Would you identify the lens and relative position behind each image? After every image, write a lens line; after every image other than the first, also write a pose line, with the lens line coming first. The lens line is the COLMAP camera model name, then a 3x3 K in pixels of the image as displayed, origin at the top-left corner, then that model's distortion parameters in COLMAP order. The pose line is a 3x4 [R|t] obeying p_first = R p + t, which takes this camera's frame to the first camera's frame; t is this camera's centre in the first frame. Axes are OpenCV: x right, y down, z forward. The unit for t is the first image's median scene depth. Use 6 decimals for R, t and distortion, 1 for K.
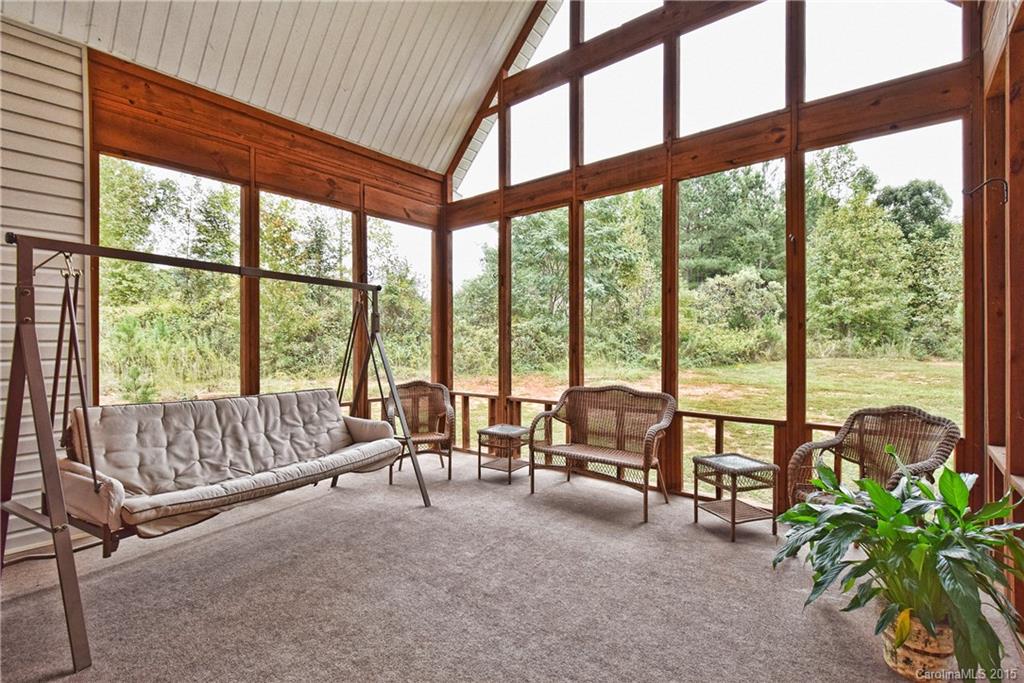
lens RADIAL K [[465.9, 0, 517.0], [0, 465.9, 342.8], [0, 0, 1]] dist [0.002134, -0.000087]
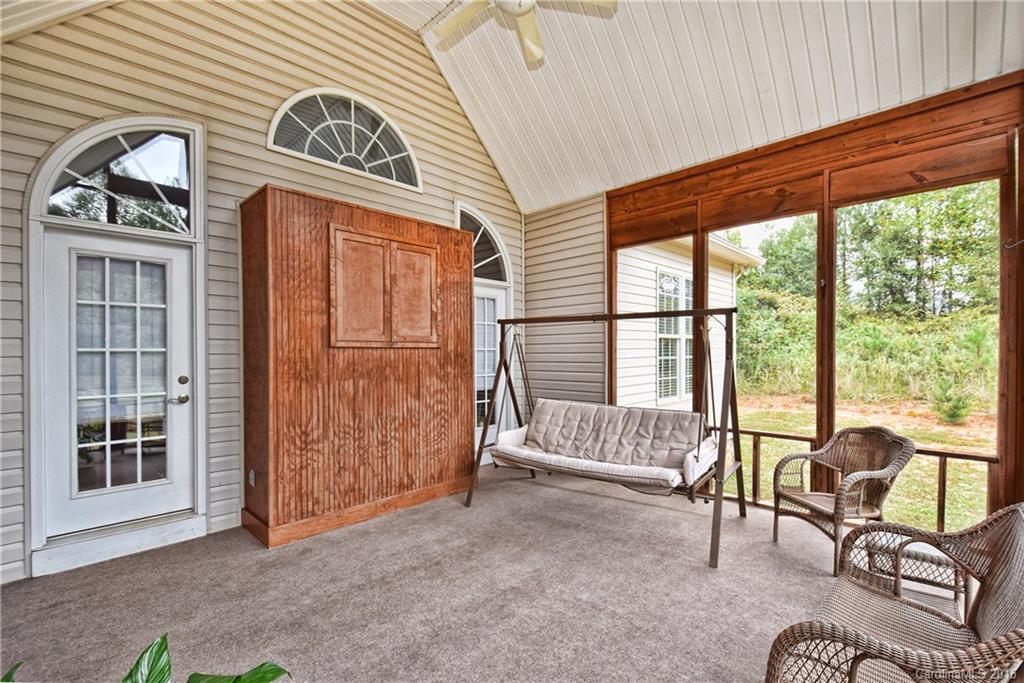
lens RADIAL K [[465.9, 0, 571.4], [0, 465.9, 349.7], [0, 0, 1]] dist [0.002134, -0.000087]
pose [[-0.043128, 0.004759, -0.999058, 0.803448], [-0.000416, 0.999988, 0.004782, -0.059005], [0.999069, 0.000622, -0.043126, 0.940733]]
